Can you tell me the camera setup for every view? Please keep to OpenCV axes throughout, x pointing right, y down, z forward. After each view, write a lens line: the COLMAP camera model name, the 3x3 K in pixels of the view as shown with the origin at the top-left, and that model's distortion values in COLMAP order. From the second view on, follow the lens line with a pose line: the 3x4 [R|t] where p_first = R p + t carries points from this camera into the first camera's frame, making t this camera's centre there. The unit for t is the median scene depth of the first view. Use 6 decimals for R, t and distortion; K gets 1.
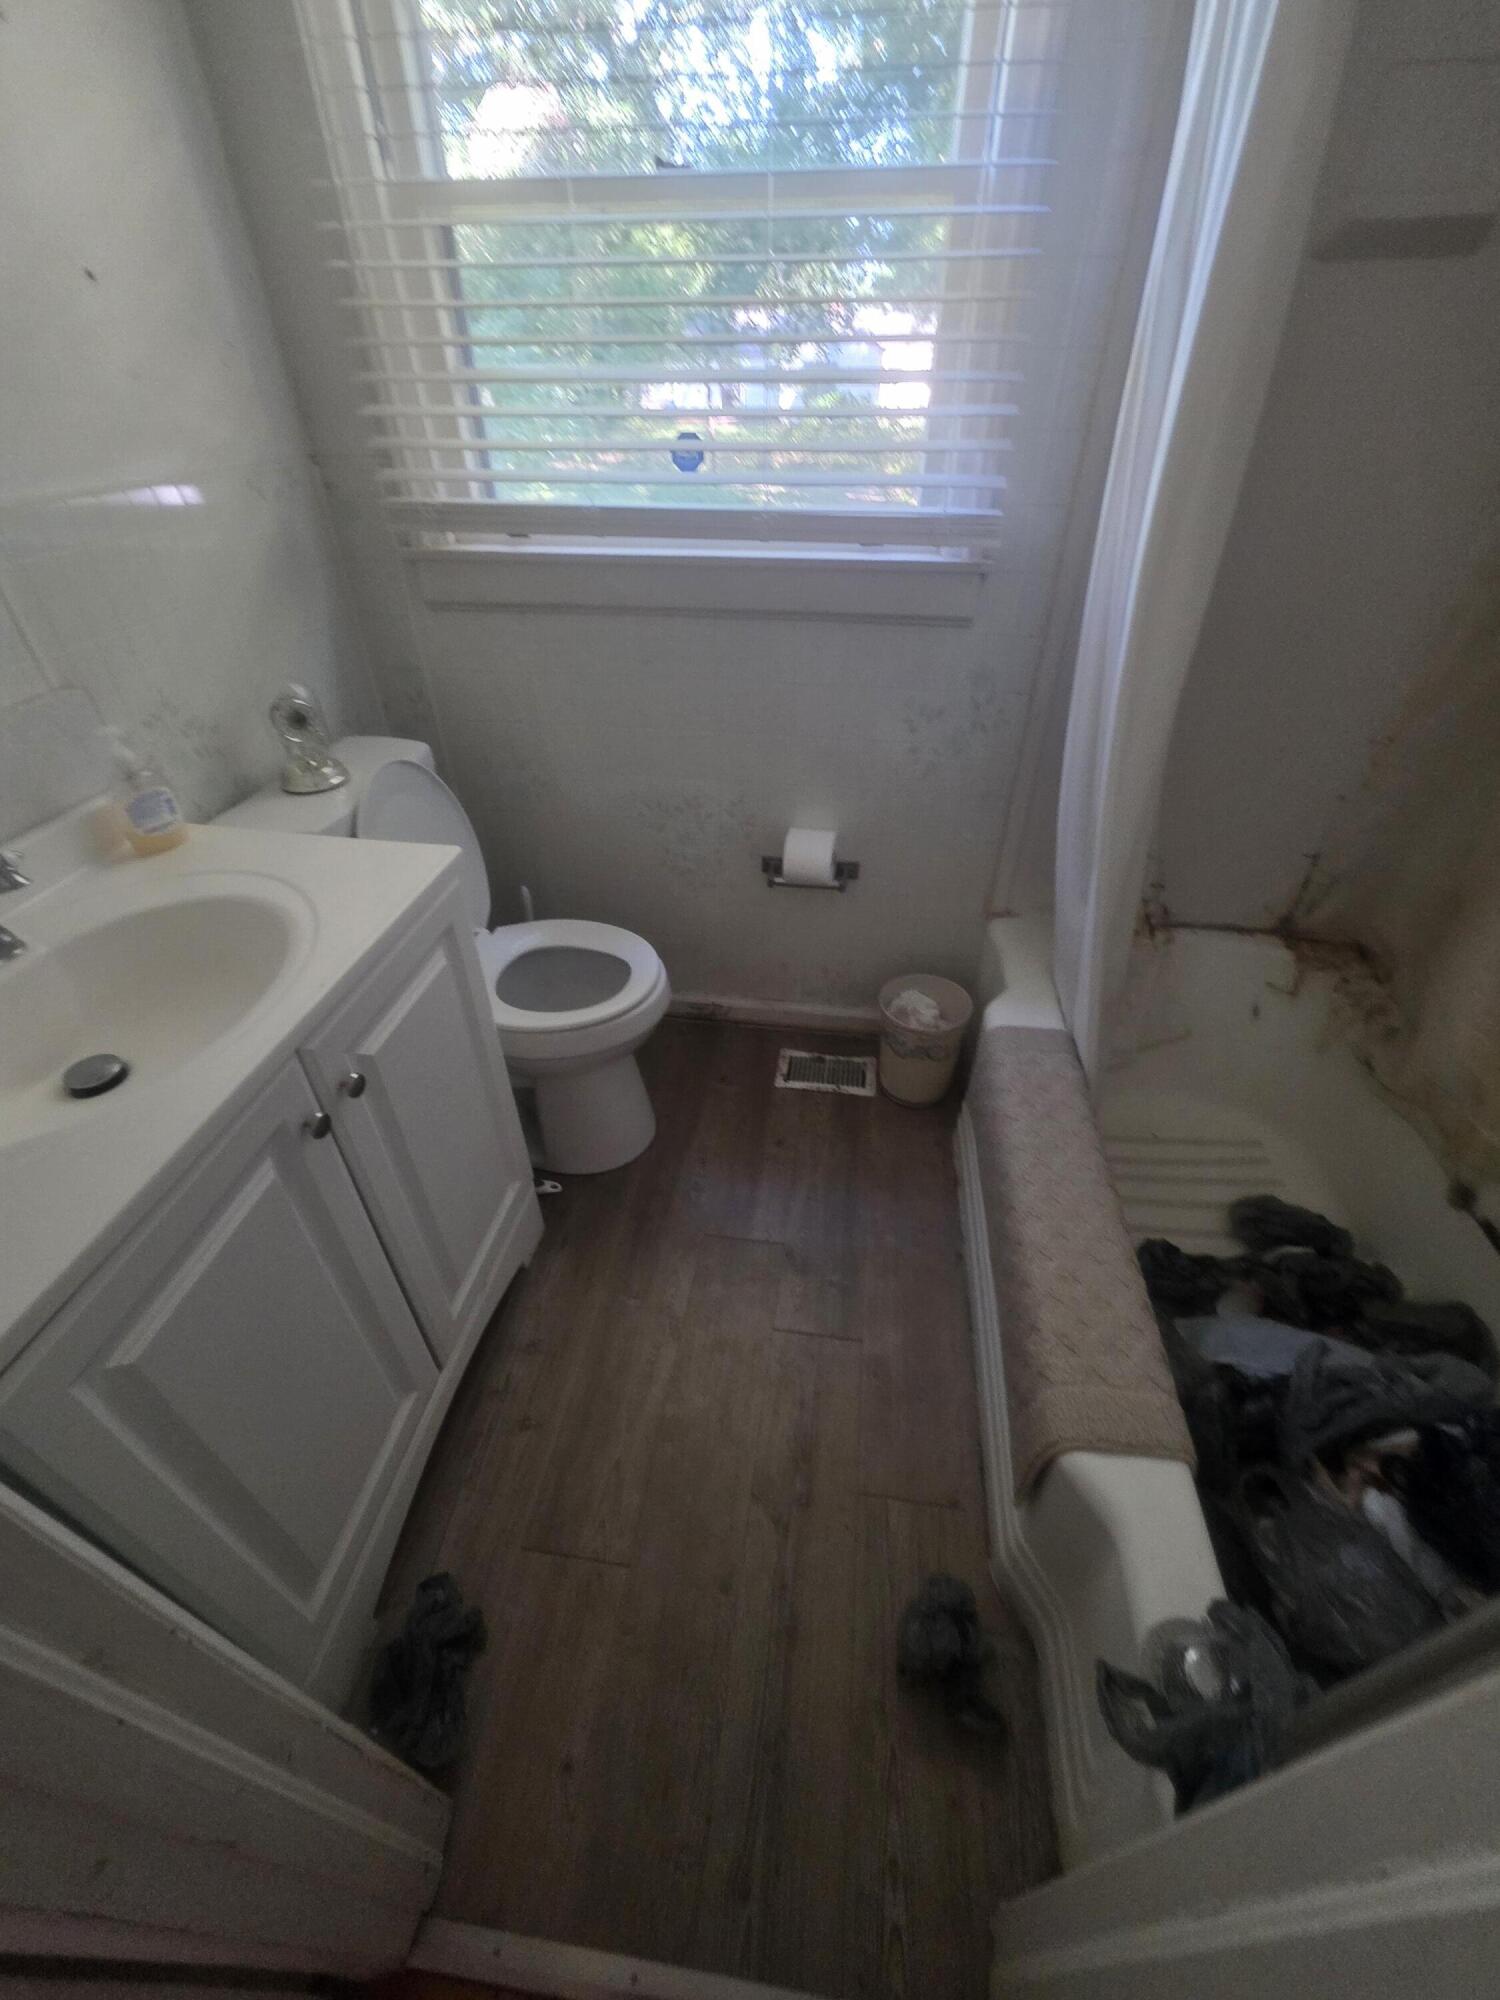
lens RADIAL K [[807.9, 0, 741.7], [0, 807.9, 1009.8], [0, 0, 1]] dist [0.000863, -0.000043]
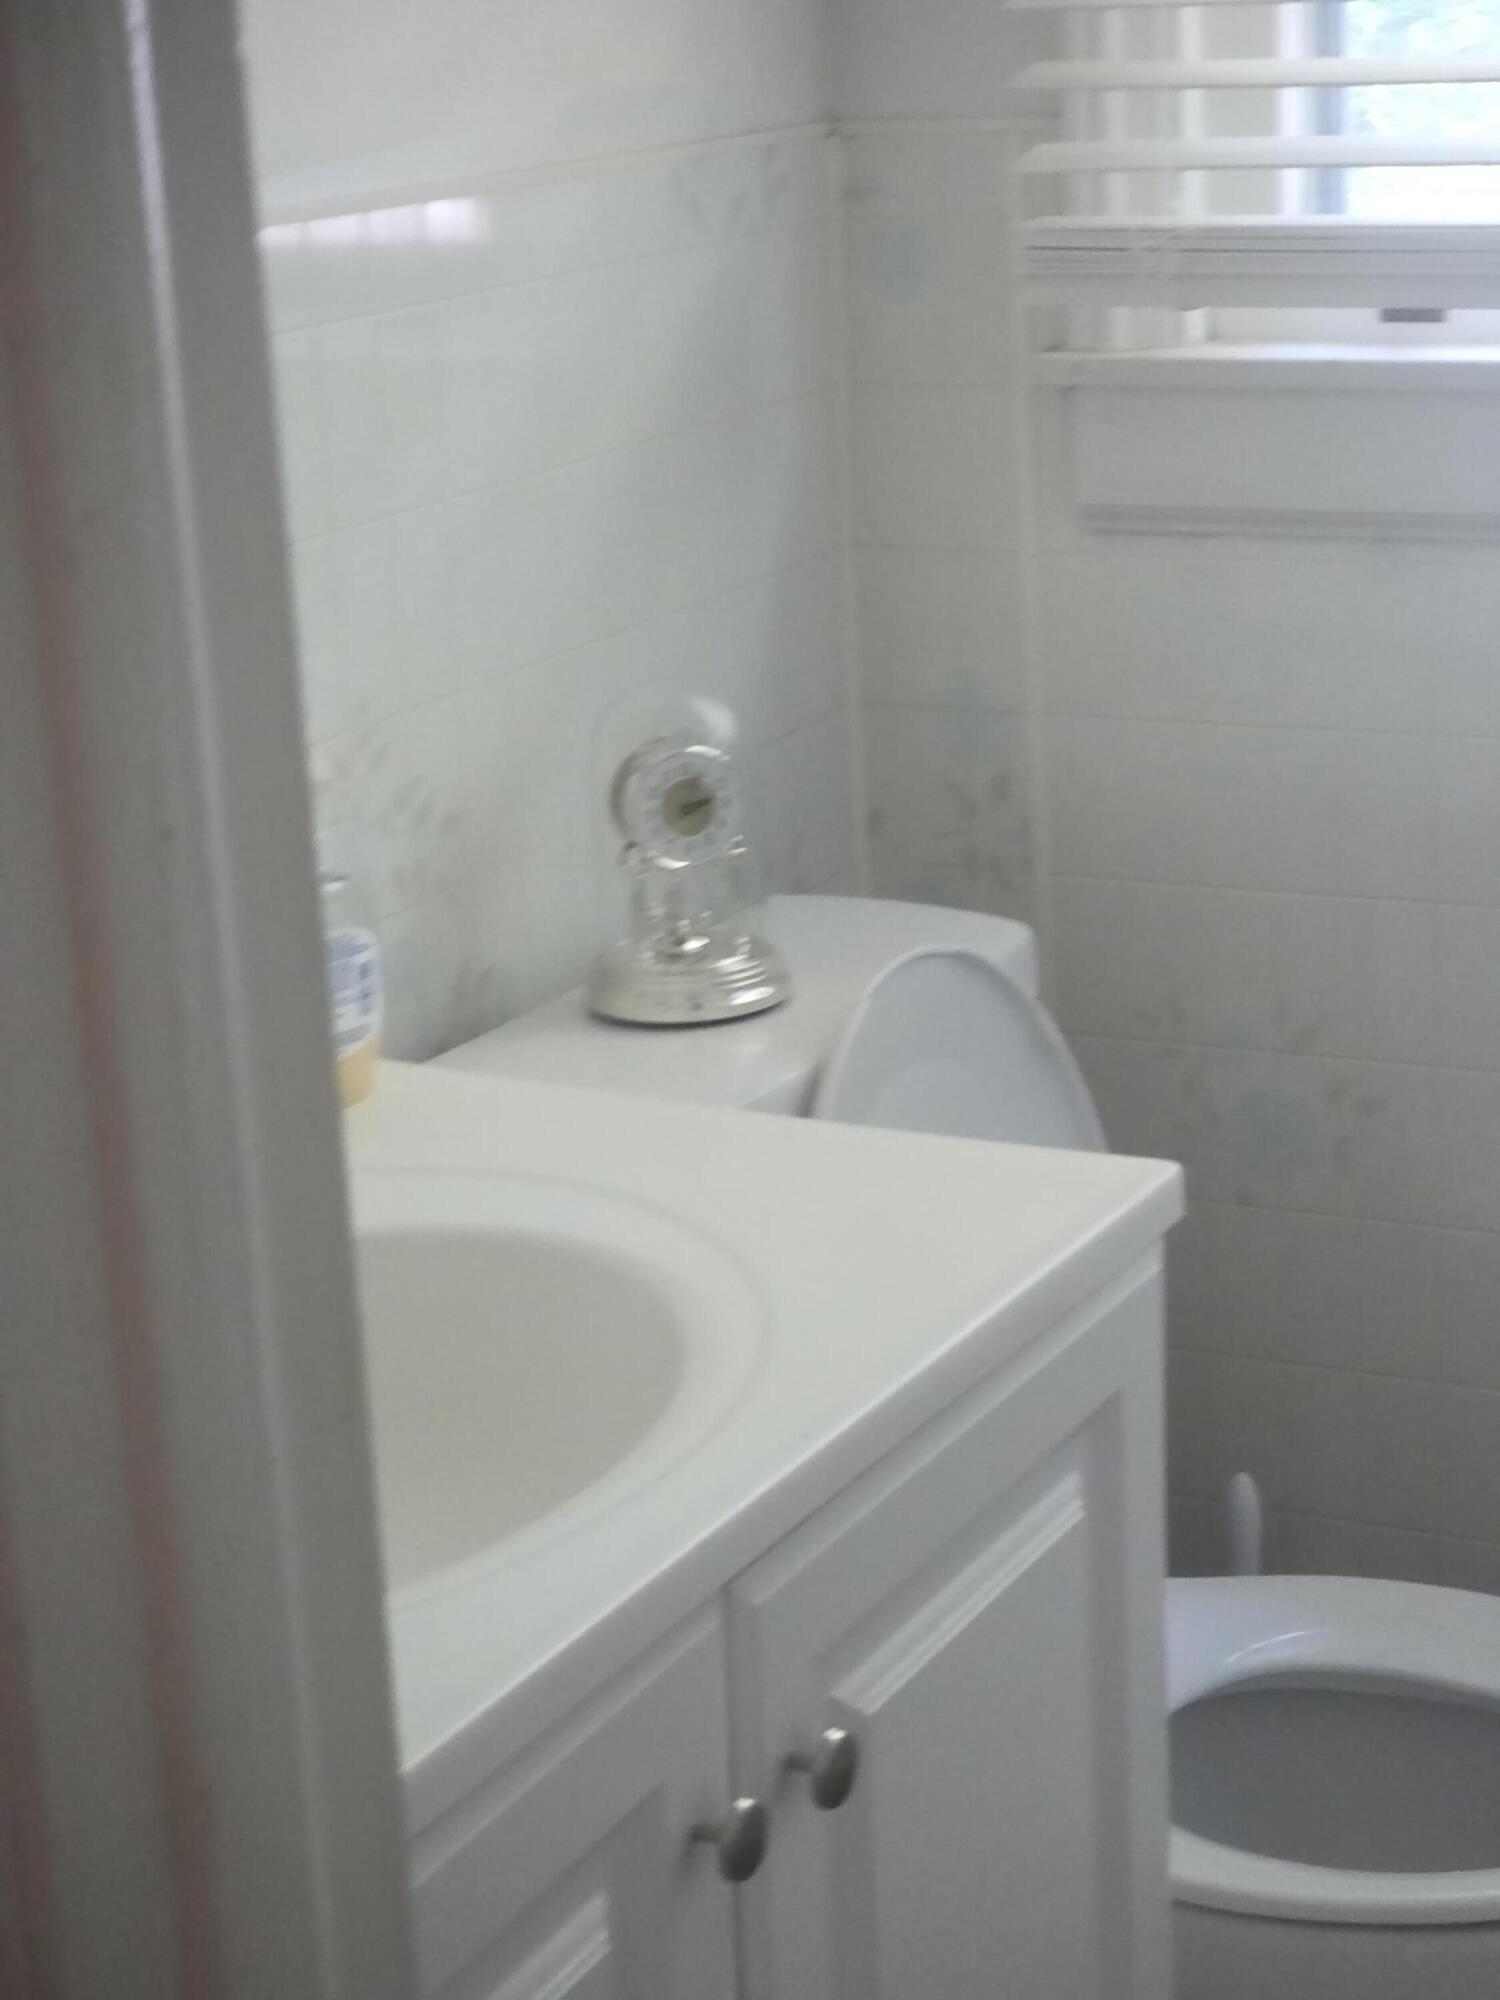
lens RADIAL K [[3852.7, 0, 750.0], [0, 3852.7, 1000.0], [0, 0, 1]] dist [0.064715, 0.199930]
pose [[0.944442, 0.046501, -0.325371, -0.020005], [-0.165282, 0.922861, -0.347865, 0.219281], [0.284096, 0.382317, 0.879274, -0.284349]]
